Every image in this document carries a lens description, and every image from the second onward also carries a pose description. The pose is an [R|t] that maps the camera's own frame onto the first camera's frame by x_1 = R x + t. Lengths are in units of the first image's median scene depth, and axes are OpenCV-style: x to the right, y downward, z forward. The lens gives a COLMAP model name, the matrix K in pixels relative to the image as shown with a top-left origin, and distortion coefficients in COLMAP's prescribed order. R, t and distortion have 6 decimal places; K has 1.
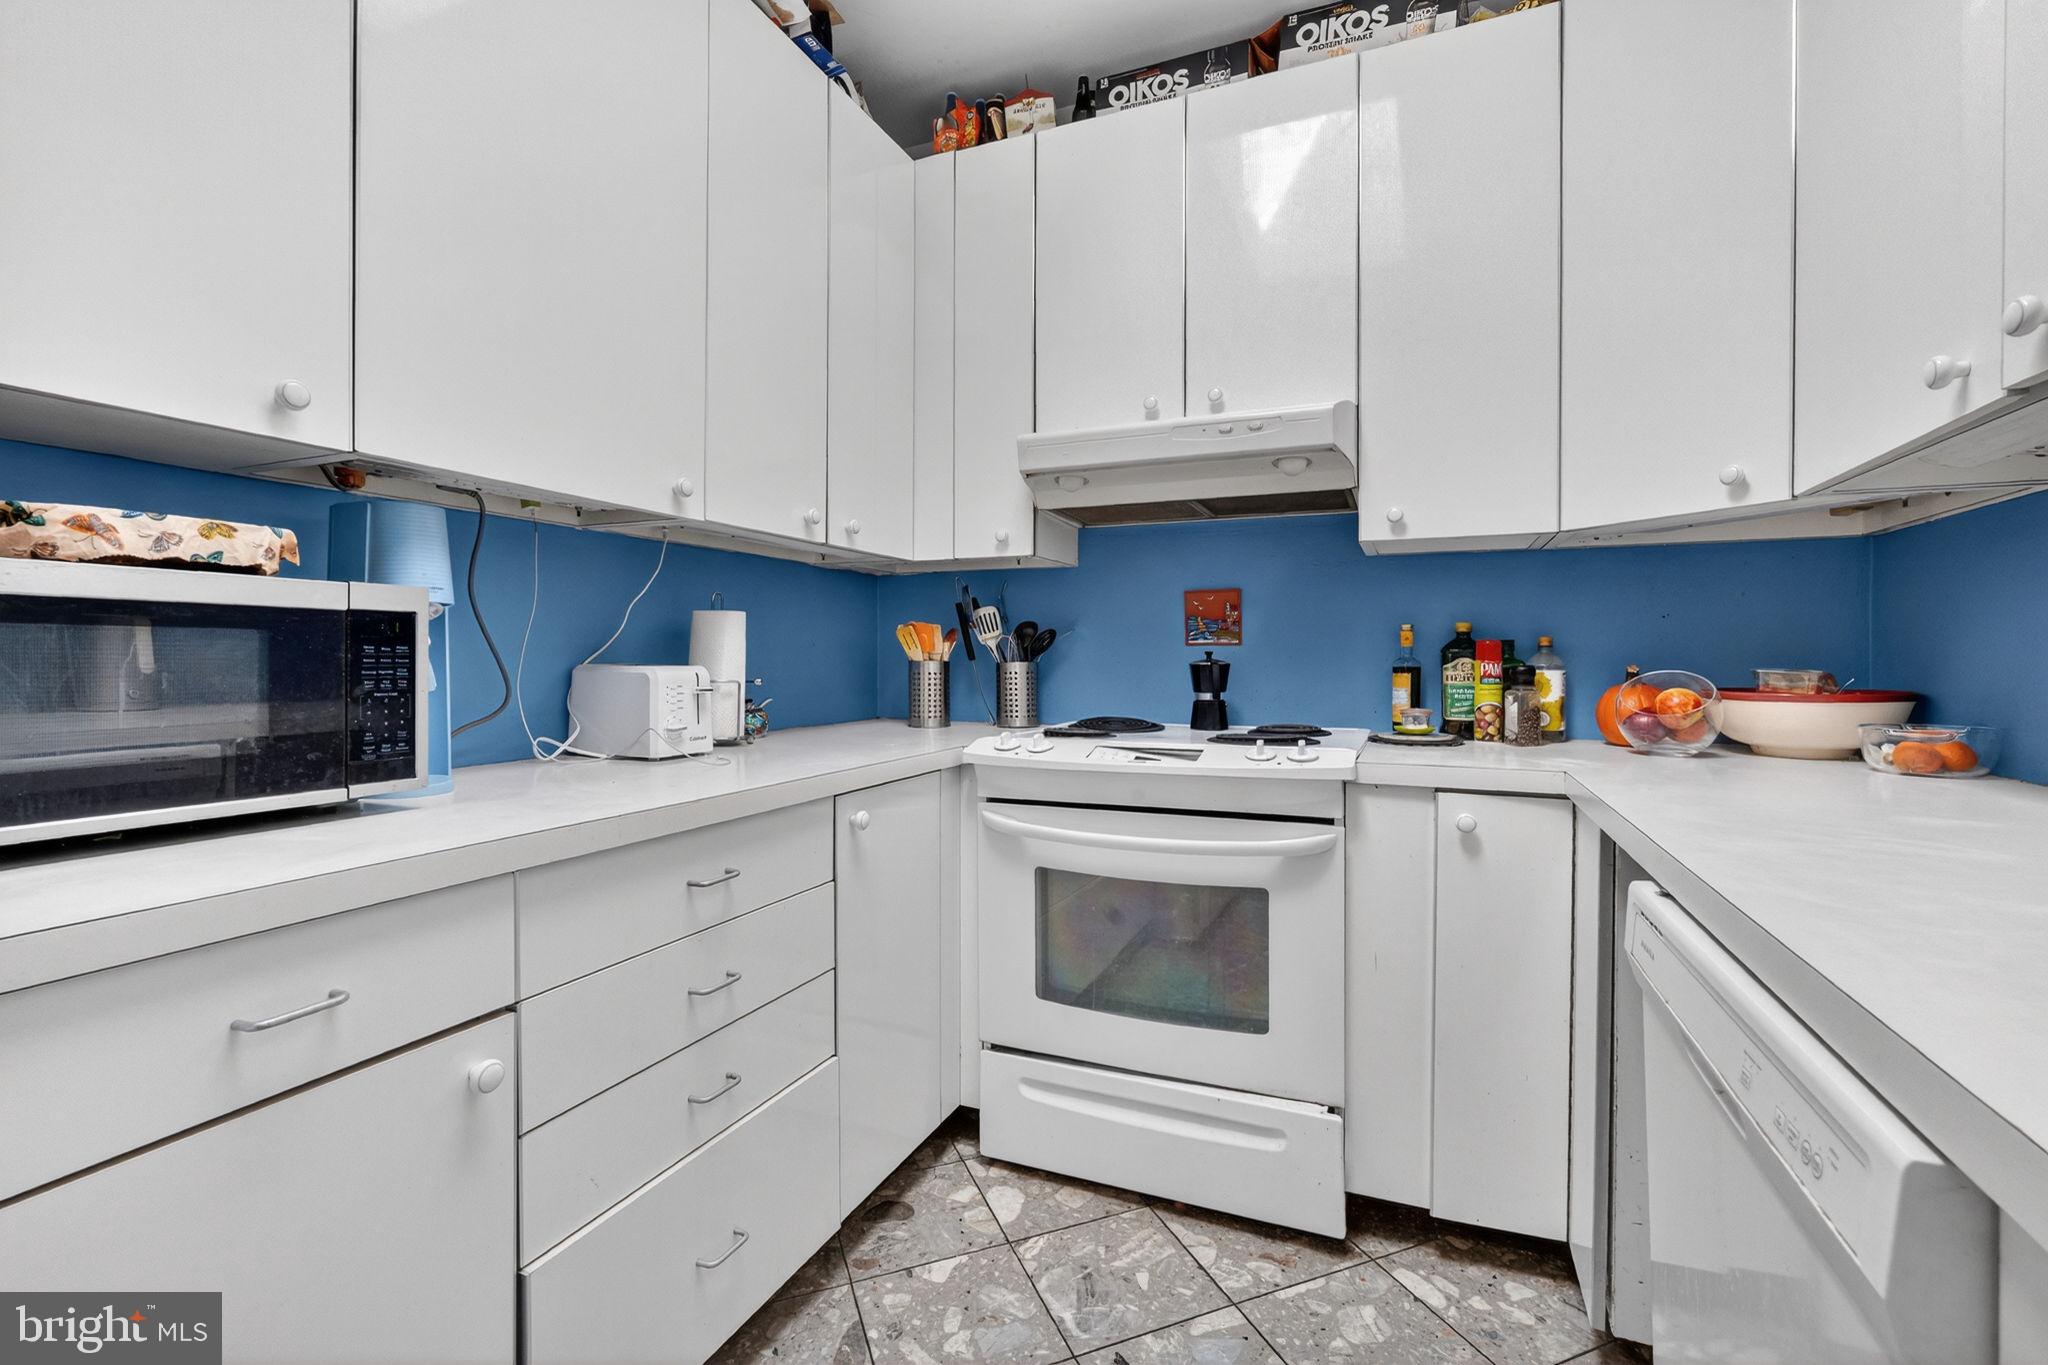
lens RADIAL K [[894.7, 0, 1028.9], [0, 894.7, 667.3], [0, 0, 1]] dist [-0.006943, 0.000106]
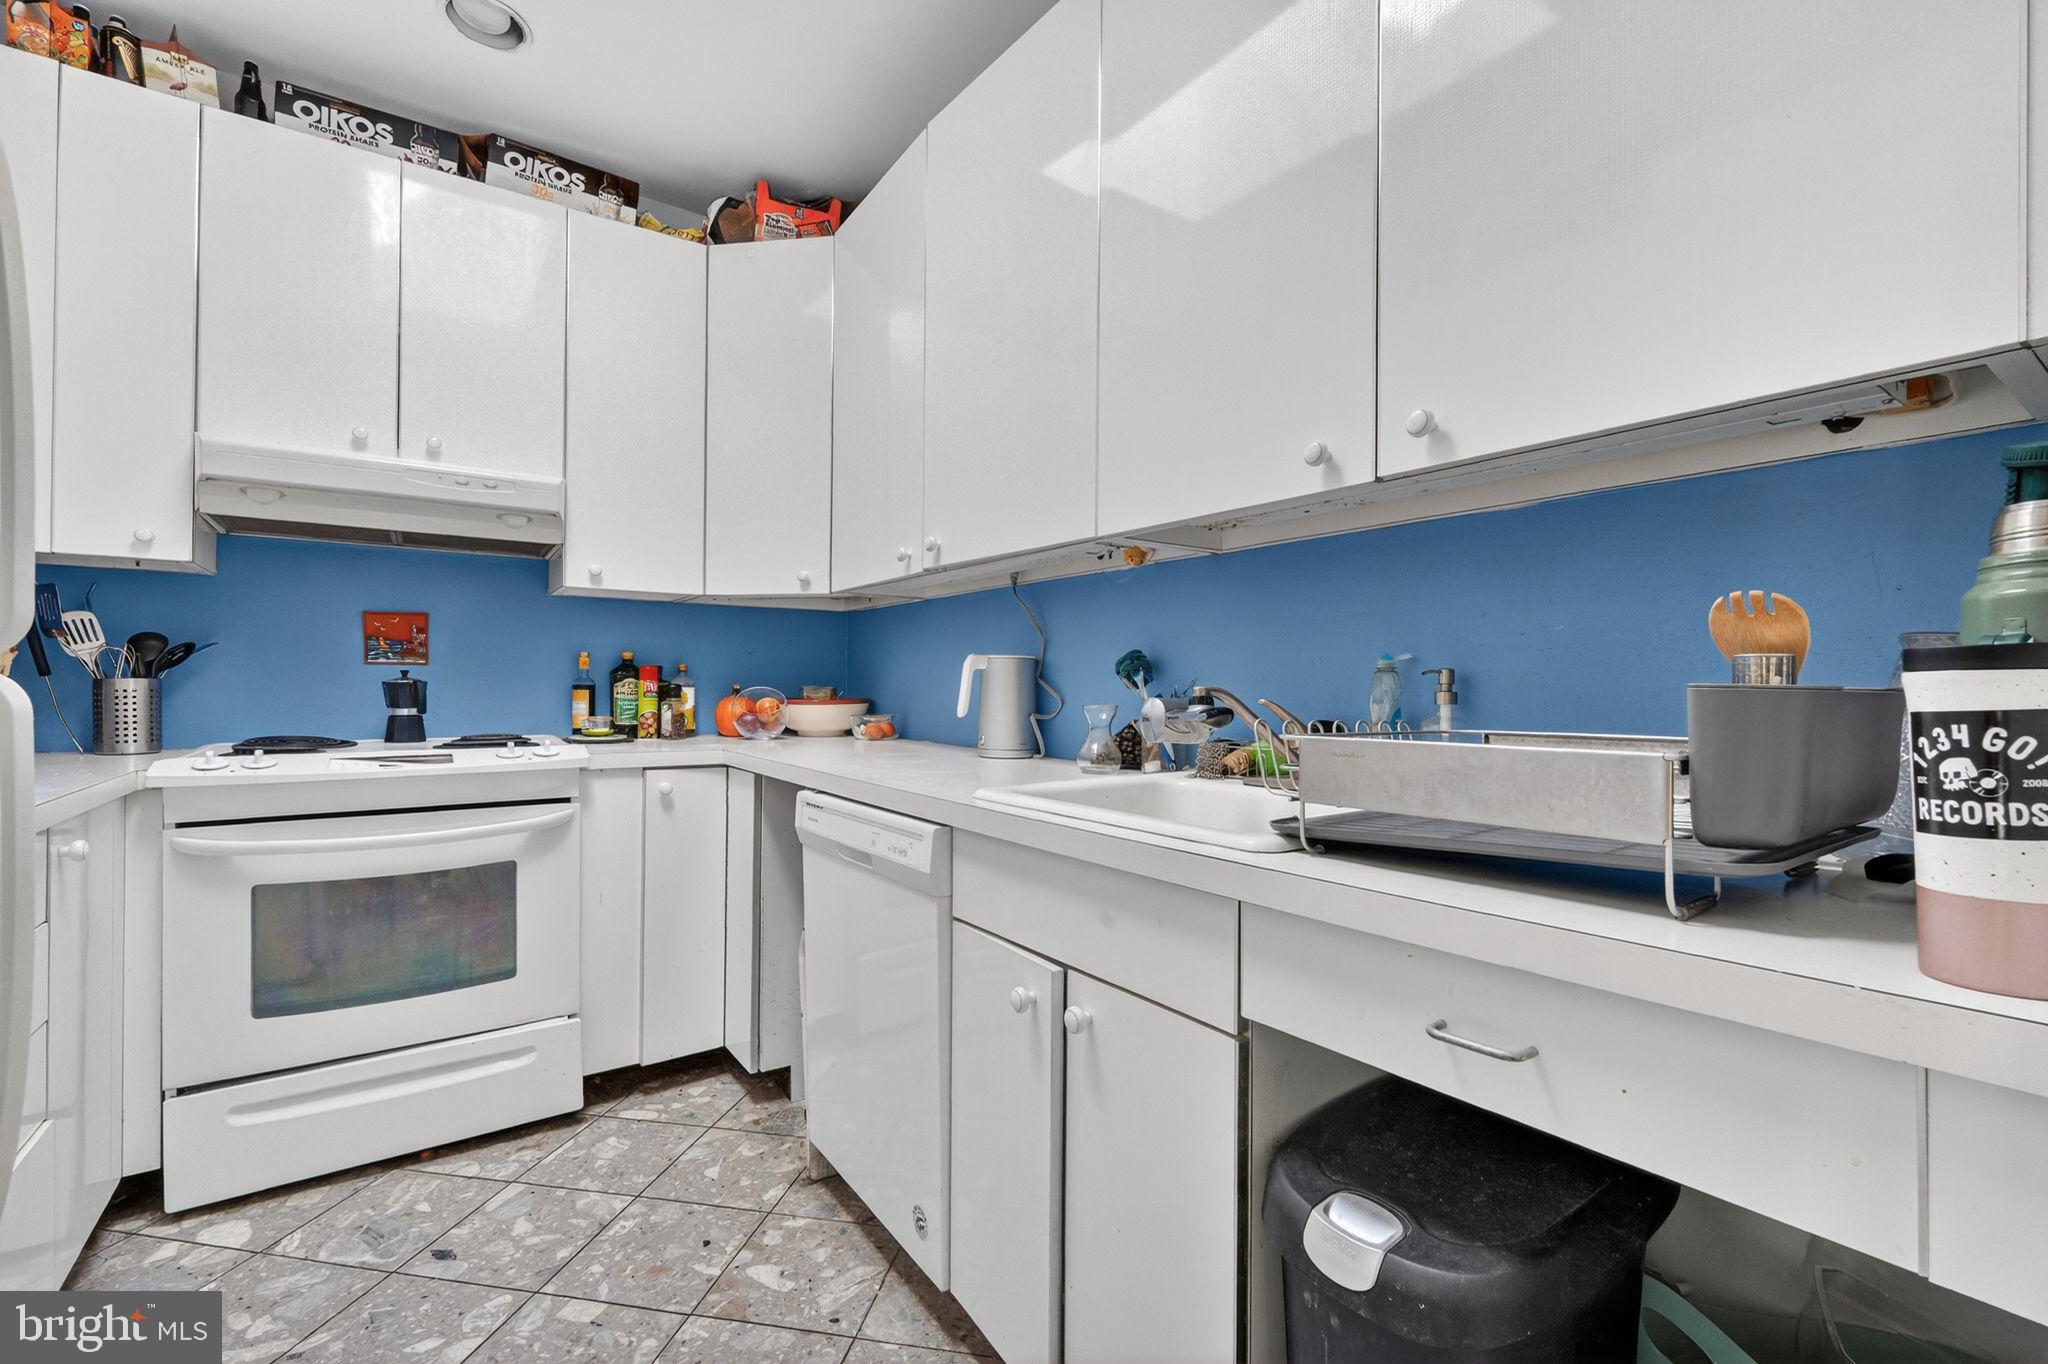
lens RADIAL K [[894.7, 0, 1028.9], [0, 894.7, 666.8], [0, 0, 1]] dist [-0.006943, 0.000106]
pose [[0.520491, 0.021548, 0.853595, -0.379804], [0.002005, 0.999648, -0.026458, 0.009588], [-0.853865, 0.015483, 0.520264, -0.237875]]
